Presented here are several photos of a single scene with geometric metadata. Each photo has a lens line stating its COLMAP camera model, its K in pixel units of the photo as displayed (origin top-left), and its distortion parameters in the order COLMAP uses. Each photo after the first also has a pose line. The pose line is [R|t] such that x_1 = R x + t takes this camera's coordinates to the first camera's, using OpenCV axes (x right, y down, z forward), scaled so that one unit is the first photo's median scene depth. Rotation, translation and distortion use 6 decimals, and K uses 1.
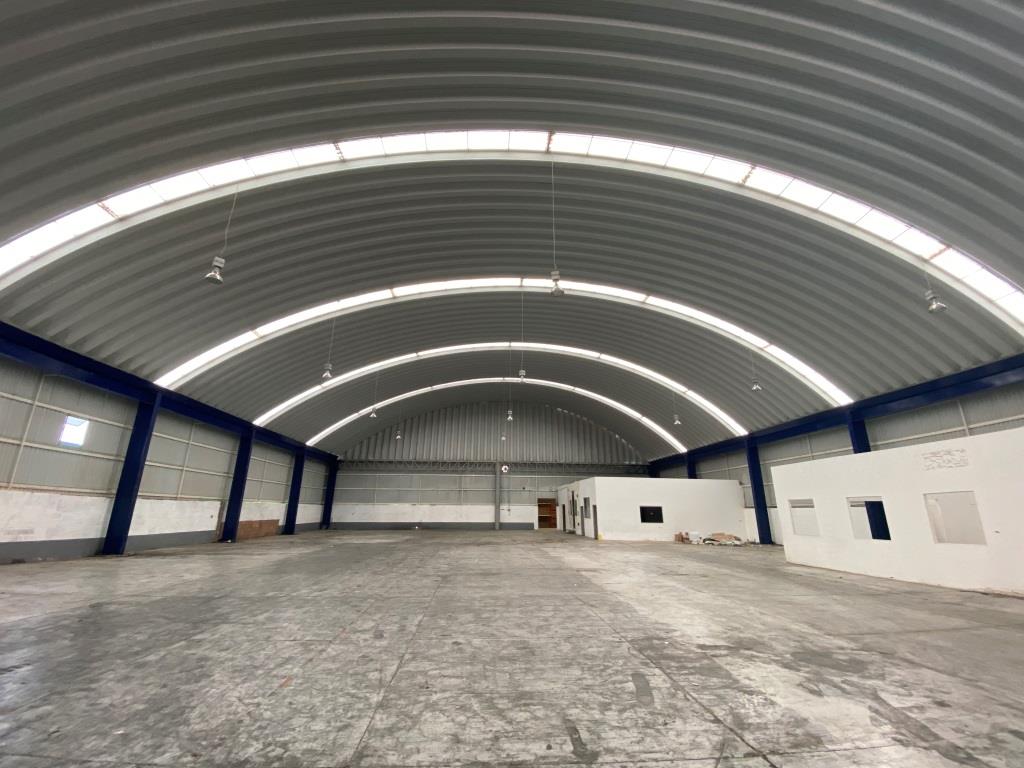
lens RADIAL K [[414.0, 0, 509.4], [0, 414.0, 379.4], [0, 0, 1]] dist [0.036967, -0.027529]
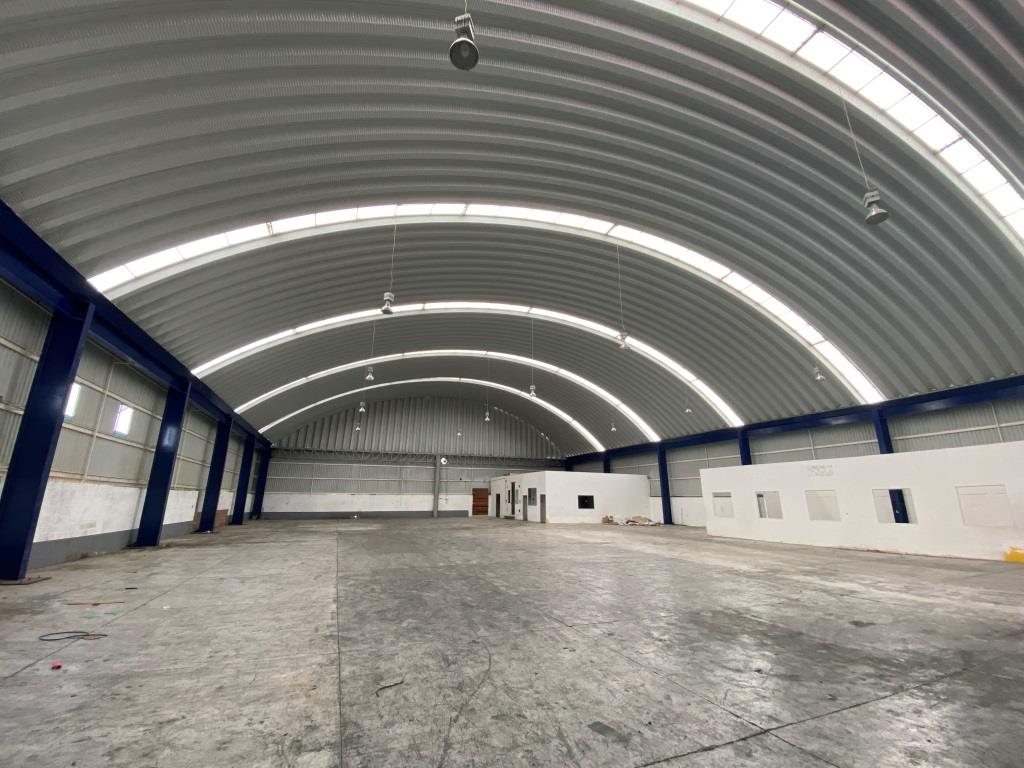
lens RADIAL K [[419.4, 0, 509.4], [0, 419.4, 382.0], [0, 0, 1]] dist [0.039497, -0.028316]
pose [[0.953287, 0.079049, 0.291541, -0.253637], [-0.089167, 0.995783, 0.021563, -0.034158], [-0.288607, -0.046551, 0.956315, -0.101528]]
